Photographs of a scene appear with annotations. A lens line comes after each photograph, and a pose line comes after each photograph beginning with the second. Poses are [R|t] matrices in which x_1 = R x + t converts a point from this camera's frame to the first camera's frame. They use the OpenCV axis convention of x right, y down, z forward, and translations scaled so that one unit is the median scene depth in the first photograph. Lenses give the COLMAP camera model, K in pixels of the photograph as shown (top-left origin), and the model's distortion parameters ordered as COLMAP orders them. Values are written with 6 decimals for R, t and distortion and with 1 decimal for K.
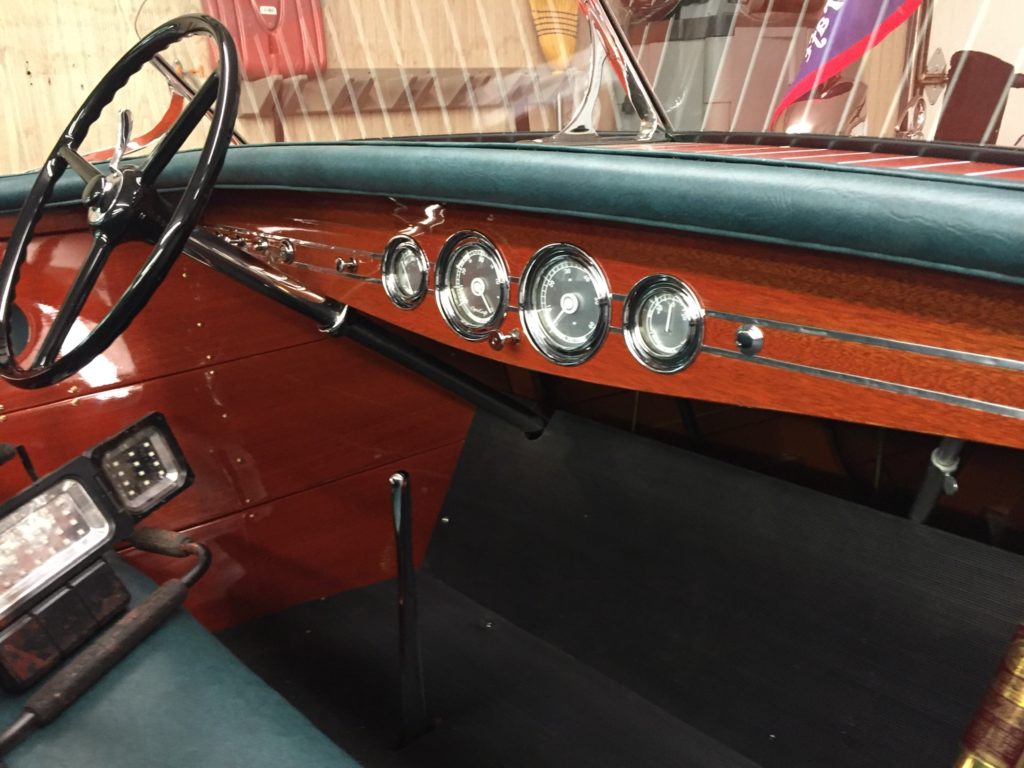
lens RADIAL K [[838.2, 0, 508.7], [0, 838.2, 384.5], [0, 0, 1]] dist [0.038992, -0.067545]
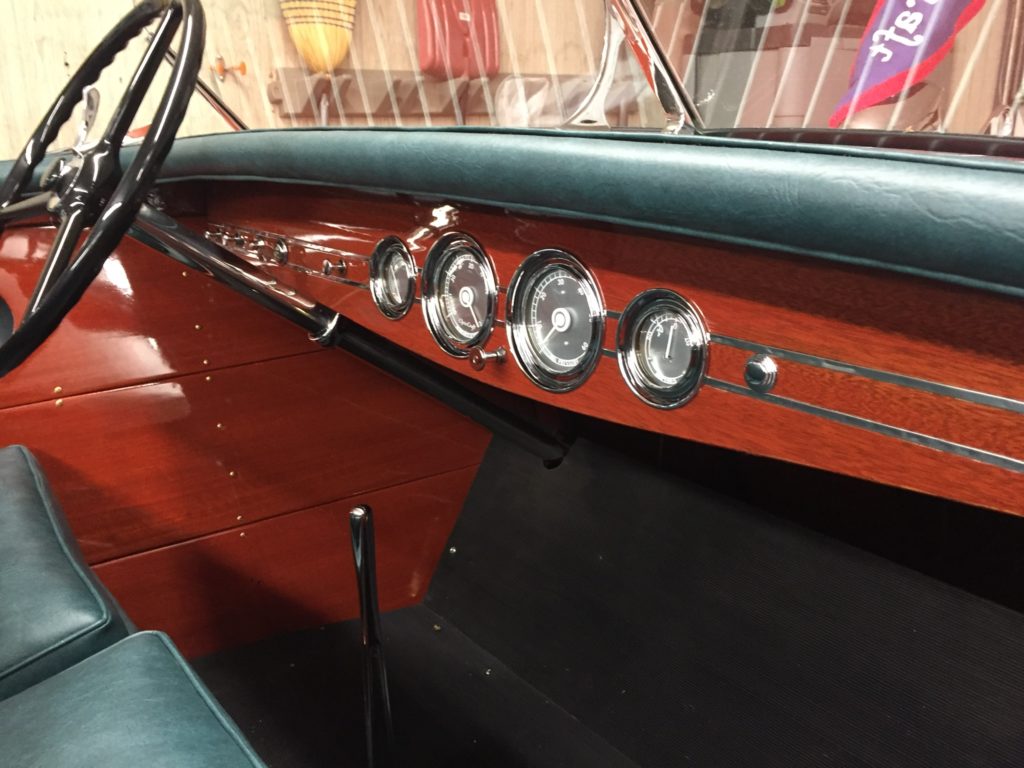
lens RADIAL K [[838.2, 0, 513.2], [0, 838.2, 382.1], [0, 0, 1]] dist [0.038992, -0.067545]
pose [[0.995789, 0.048570, -0.077757, 0.100973], [-0.050260, 0.998537, -0.019923, -0.014811], [0.076676, 0.023747, 0.996773, 0.157824]]
